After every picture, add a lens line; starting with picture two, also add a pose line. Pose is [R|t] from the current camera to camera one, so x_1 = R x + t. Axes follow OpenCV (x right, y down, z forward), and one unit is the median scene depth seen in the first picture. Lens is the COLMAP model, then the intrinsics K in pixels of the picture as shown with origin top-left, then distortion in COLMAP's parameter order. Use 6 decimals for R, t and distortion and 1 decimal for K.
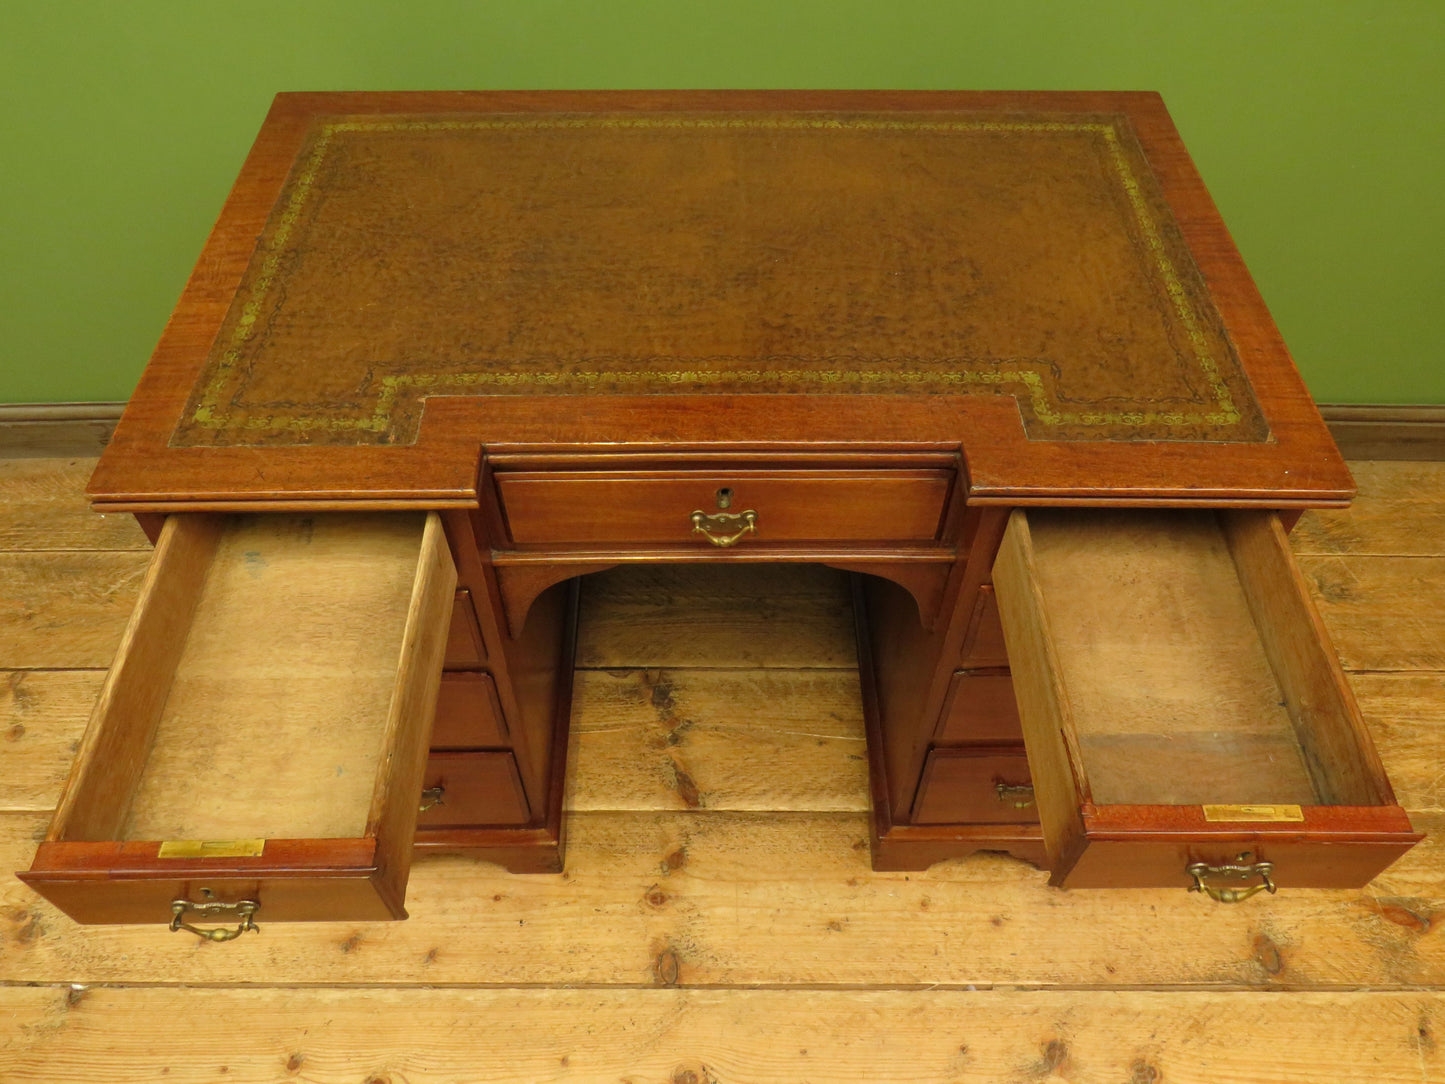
lens RADIAL K [[1101.0, 0, 722.5], [0, 1101.0, 543.2], [0, 0, 1]] dist [-0.019865, -0.000862]
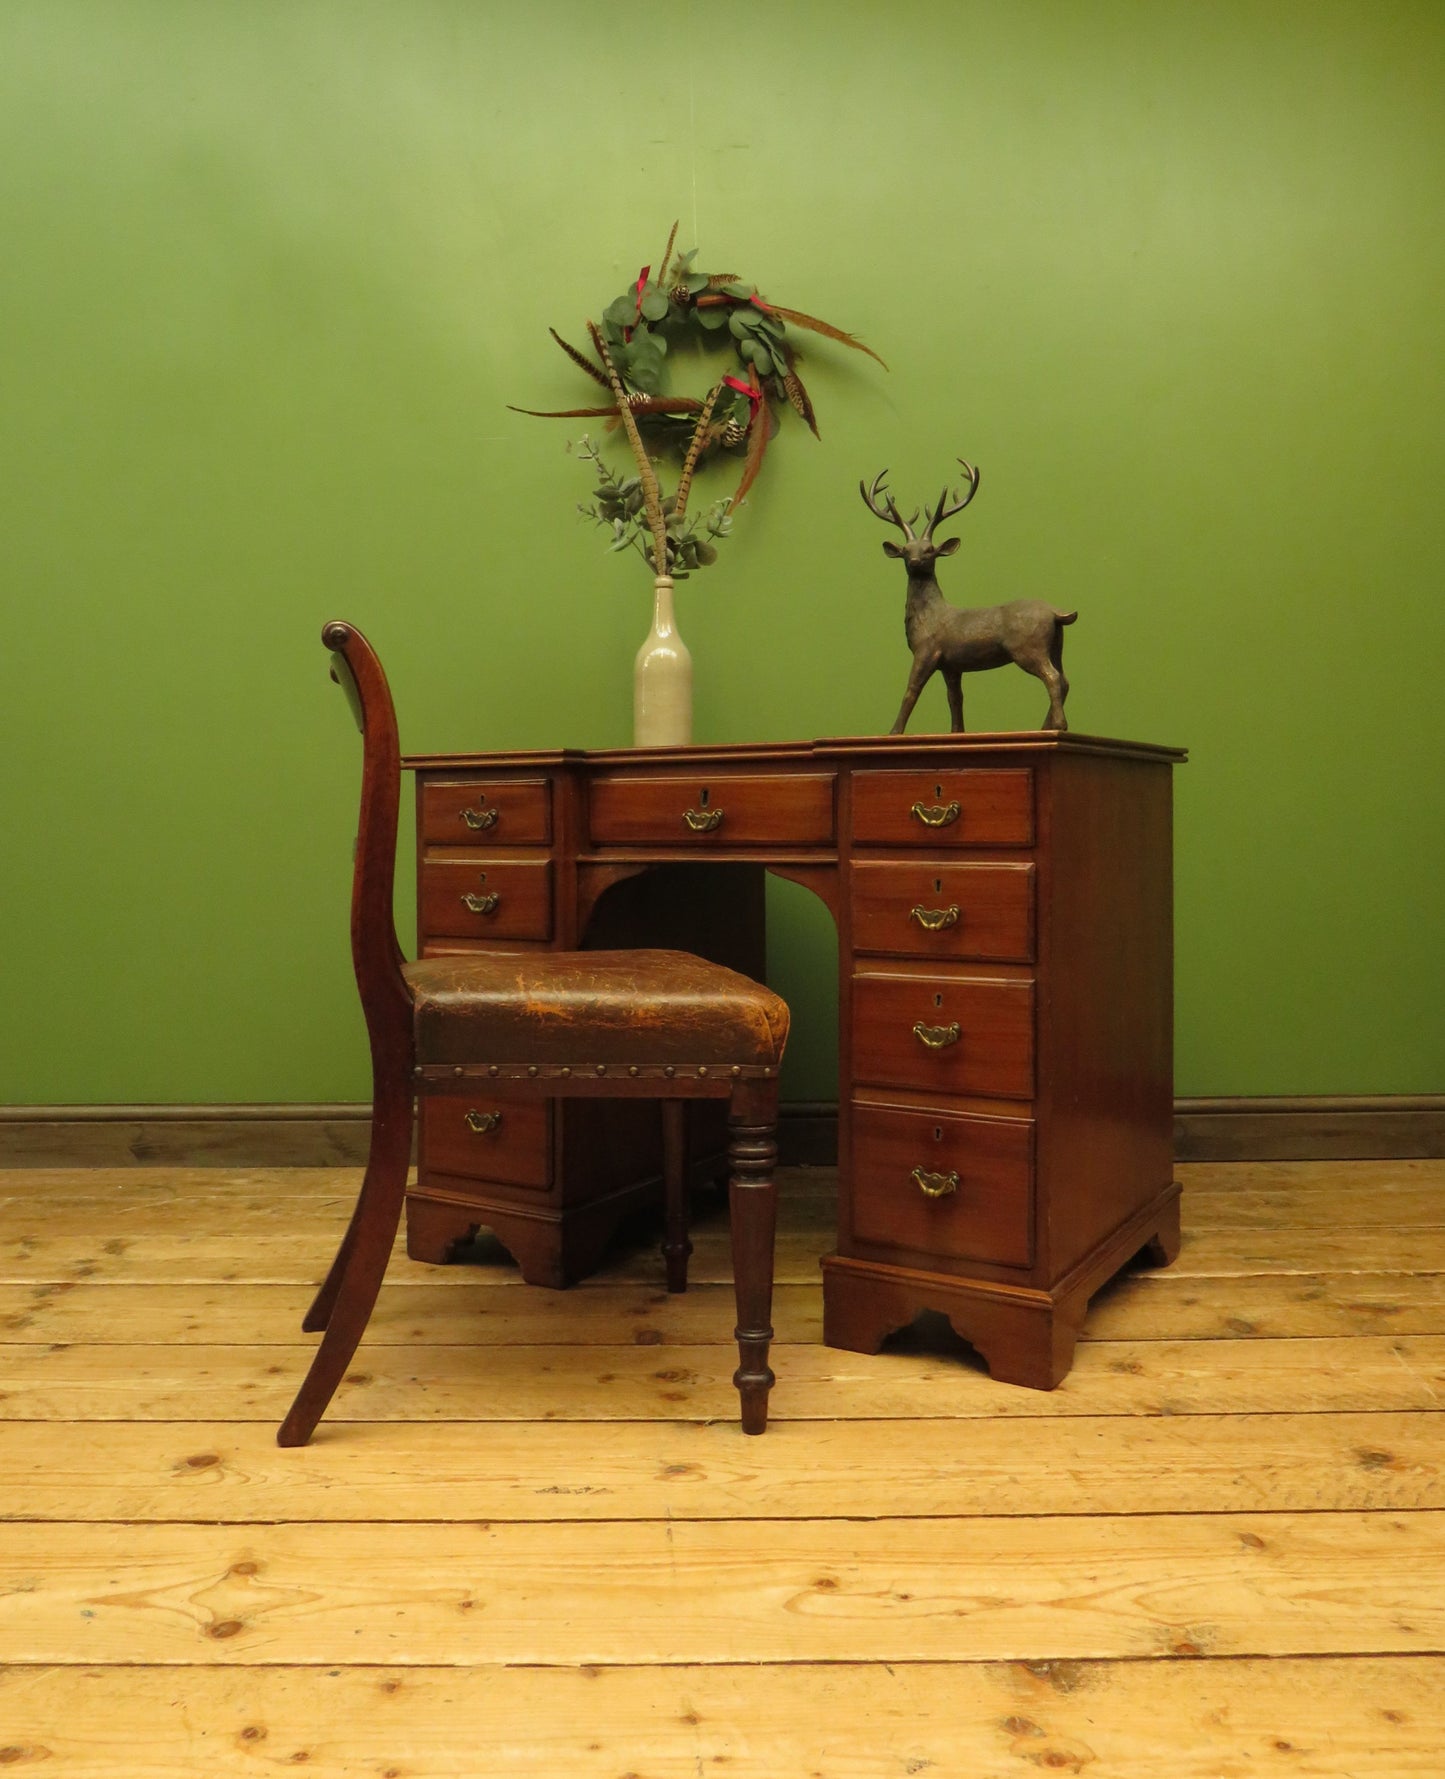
lens RADIAL K [[1424.5, 0, 726.8], [0, 1424.5, 811.5], [0, 0, 1]] dist [-0.029468, 0.008836]
pose [[0.999811, -0.007868, 0.017781, 0.001723], [0.018768, 0.629526, -0.776752, 1.109737], [-0.005082, 0.776939, 0.629555, -0.203642]]
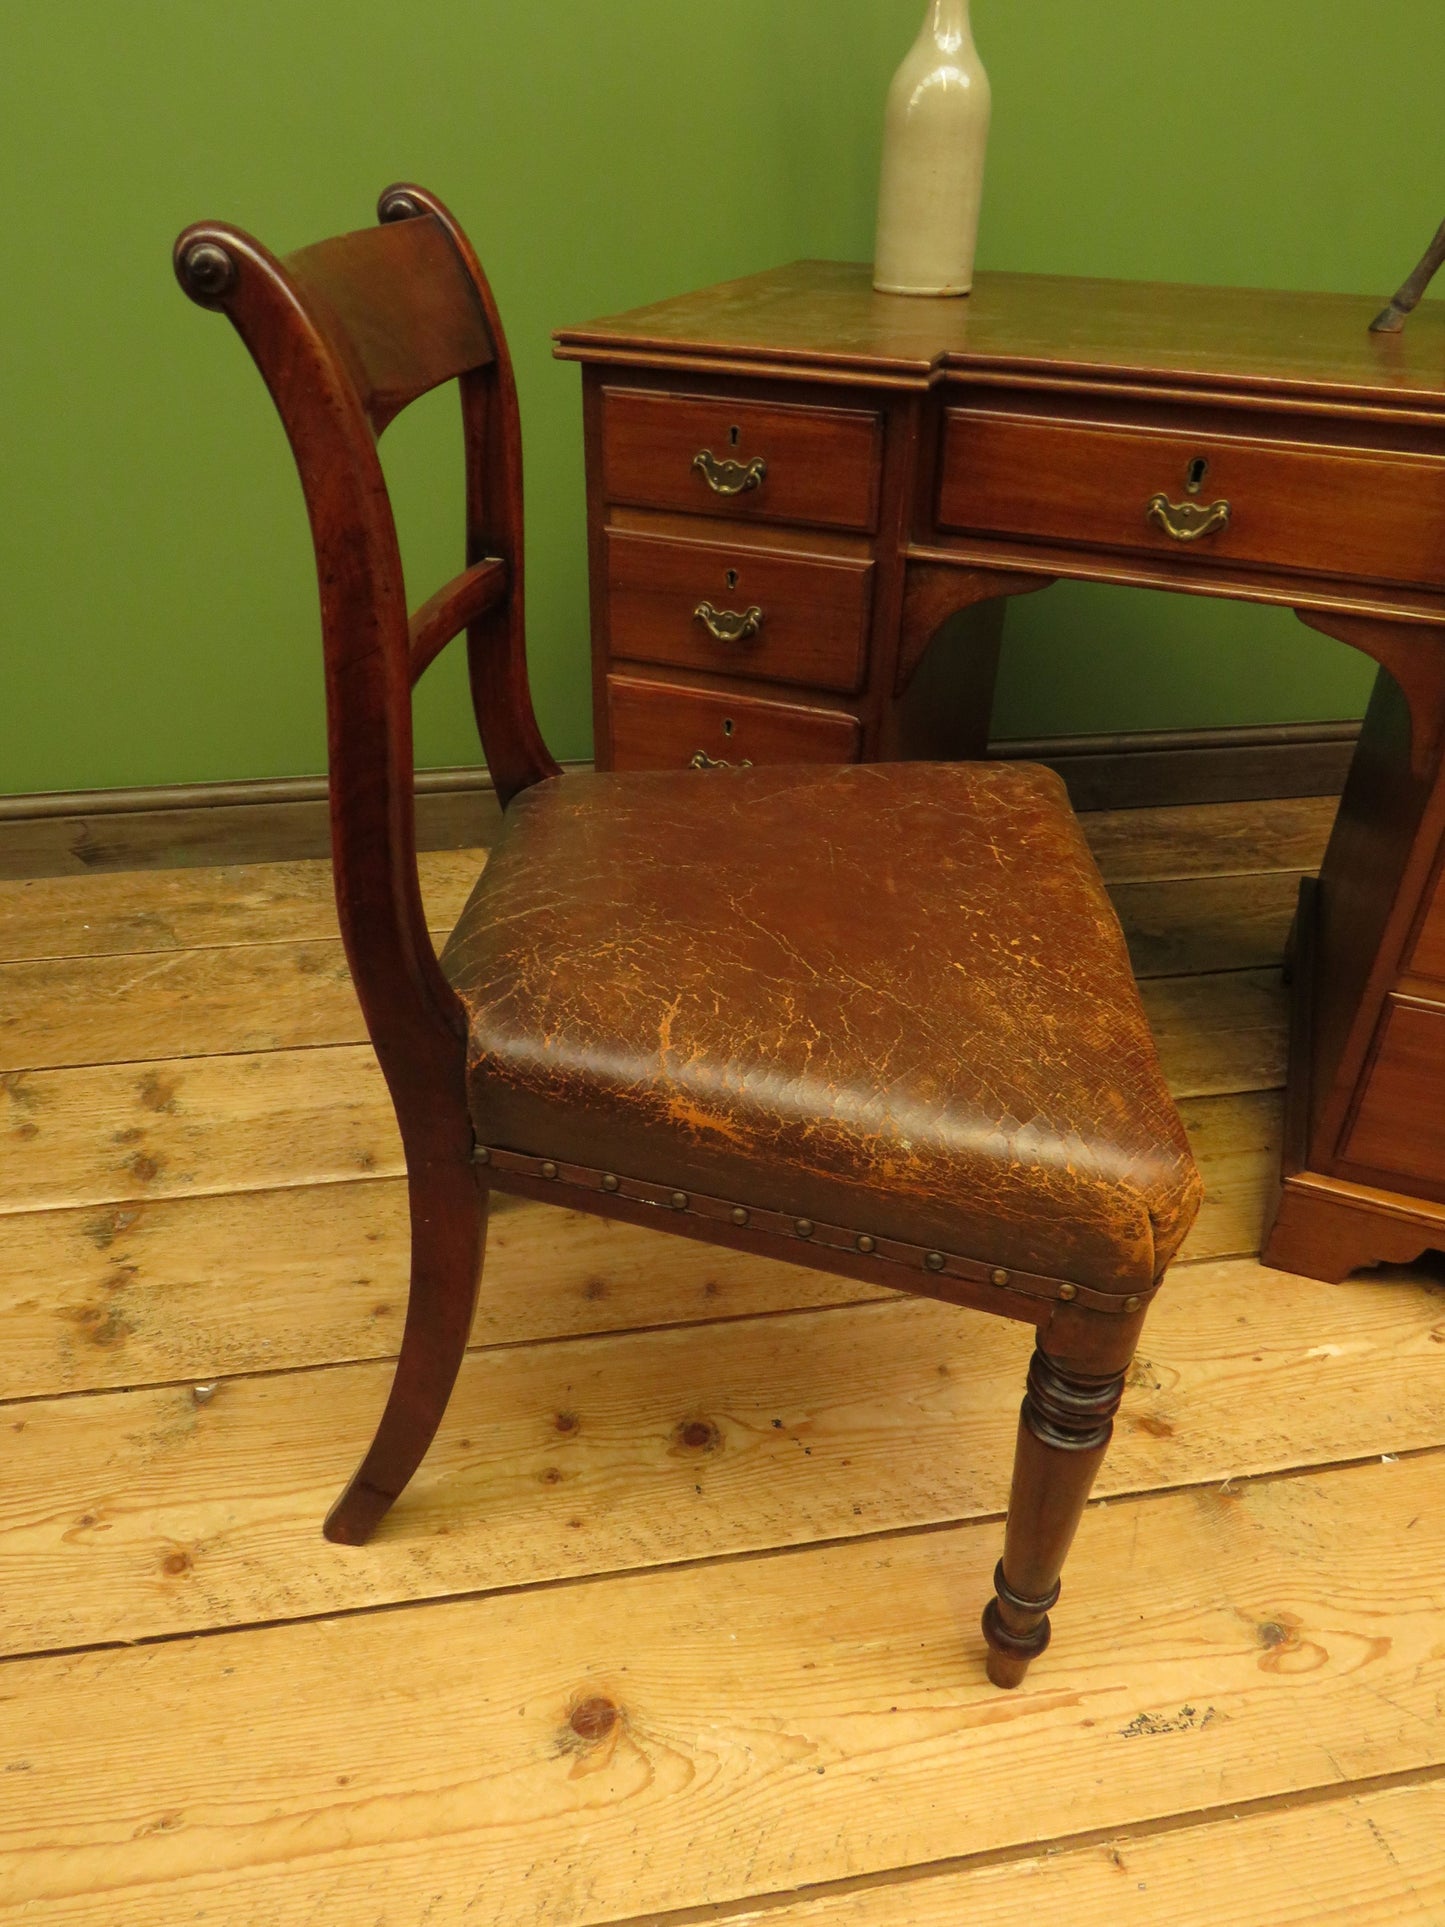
lens RADIAL K [[1362.7, 0, 715.2], [0, 1362.7, 953.9], [0, 0, 1]] dist [-0.033345, 0.008635]
pose [[0.983859, -0.078488, 0.160816, -0.392431], [0.124556, 0.945611, -0.300510, 0.442180], [-0.128483, 0.315690, 0.940124, 0.095845]]
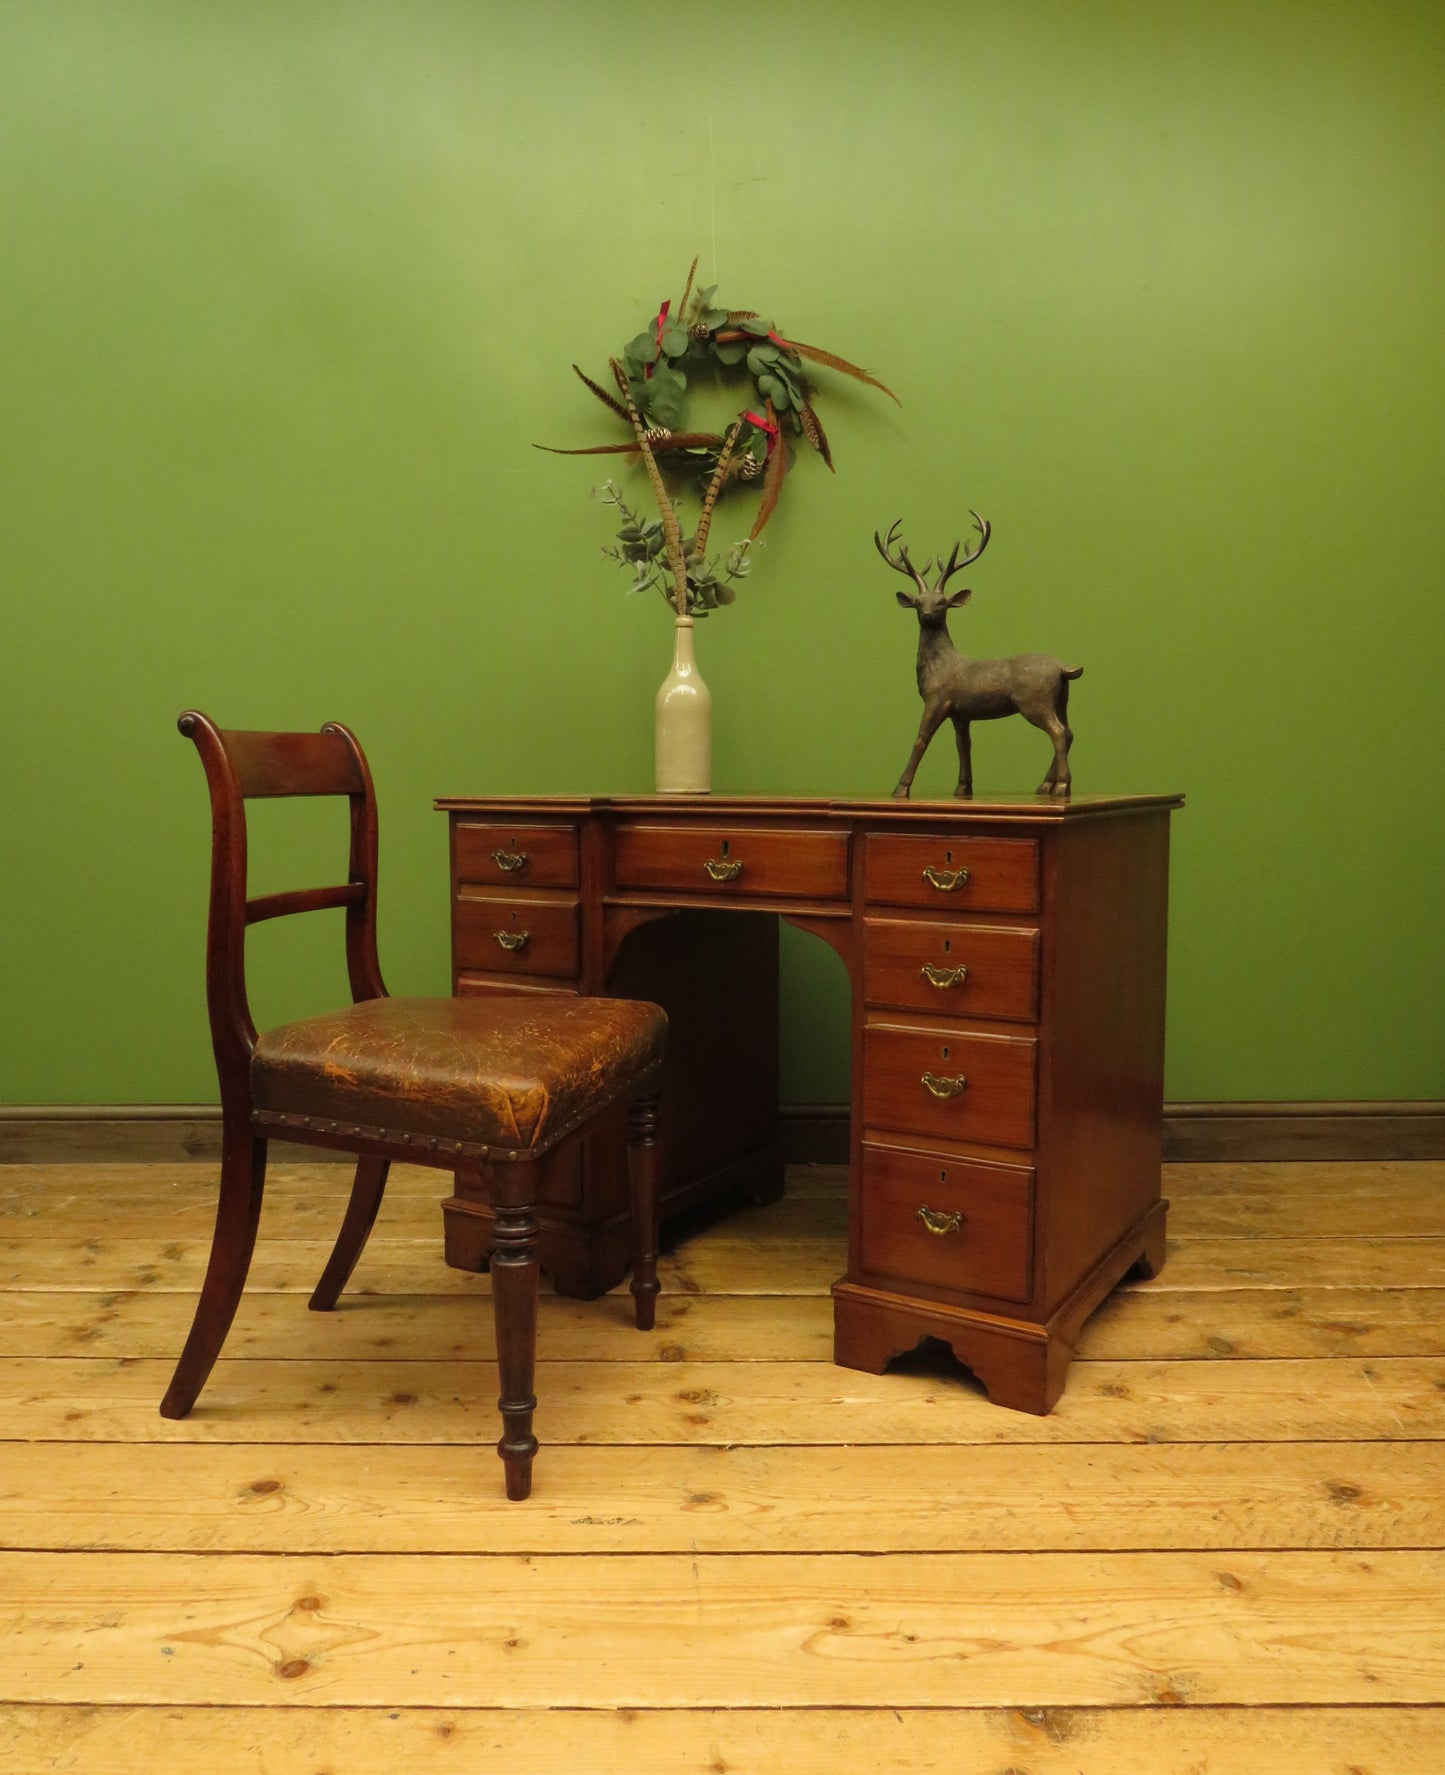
lens RADIAL K [[1357.9, 0, 724.8], [0, 1357.9, 850.2], [0, 0, 1]] dist [-0.034940, 0.019928]
pose [[0.999930, -0.004347, 0.011006, -0.010570], [0.011024, 0.680217, -0.732928, 1.042502], [-0.004300, 0.732998, 0.680217, -0.286540]]
